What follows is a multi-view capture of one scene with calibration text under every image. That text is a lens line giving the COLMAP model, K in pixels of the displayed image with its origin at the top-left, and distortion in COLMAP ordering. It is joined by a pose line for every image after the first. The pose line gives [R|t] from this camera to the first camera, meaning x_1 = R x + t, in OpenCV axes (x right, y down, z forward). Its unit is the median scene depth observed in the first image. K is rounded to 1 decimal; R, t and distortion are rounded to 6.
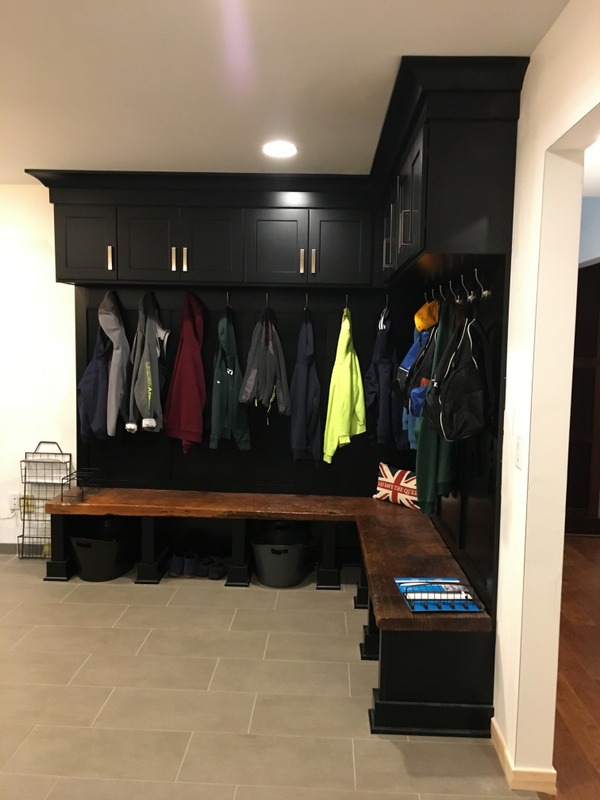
lens RADIAL K [[682.9, 0, 300.6], [0, 682.9, 397.3], [0, 0, 1]] dist [0.066330, -0.089538]
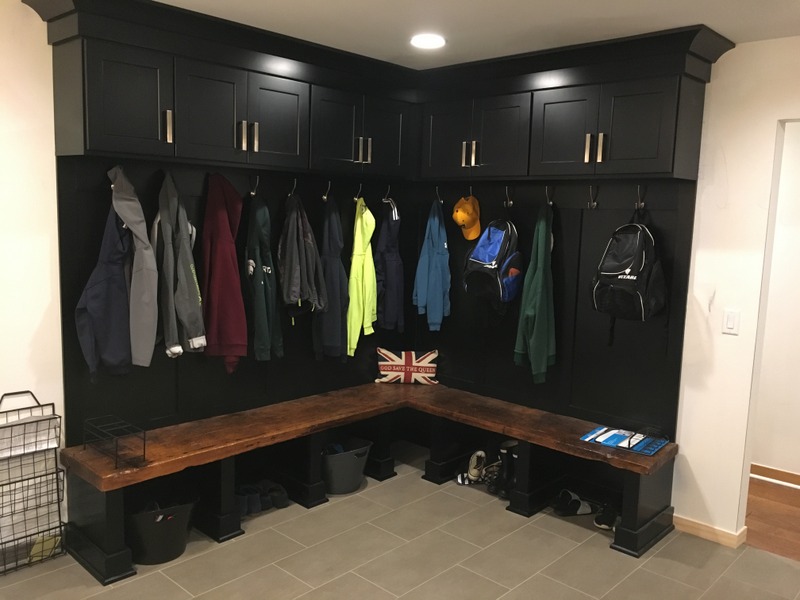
lens RADIAL K [[682.9, 0, 401.2], [0, 682.9, 303.0], [0, 0, 1]] dist [0.066330, -0.089538]
pose [[0.647192, -0.099539, 0.755800, -0.664271], [0.045221, 0.994706, 0.092280, -0.068885], [-0.760984, -0.025545, 0.648267, 0.319812]]
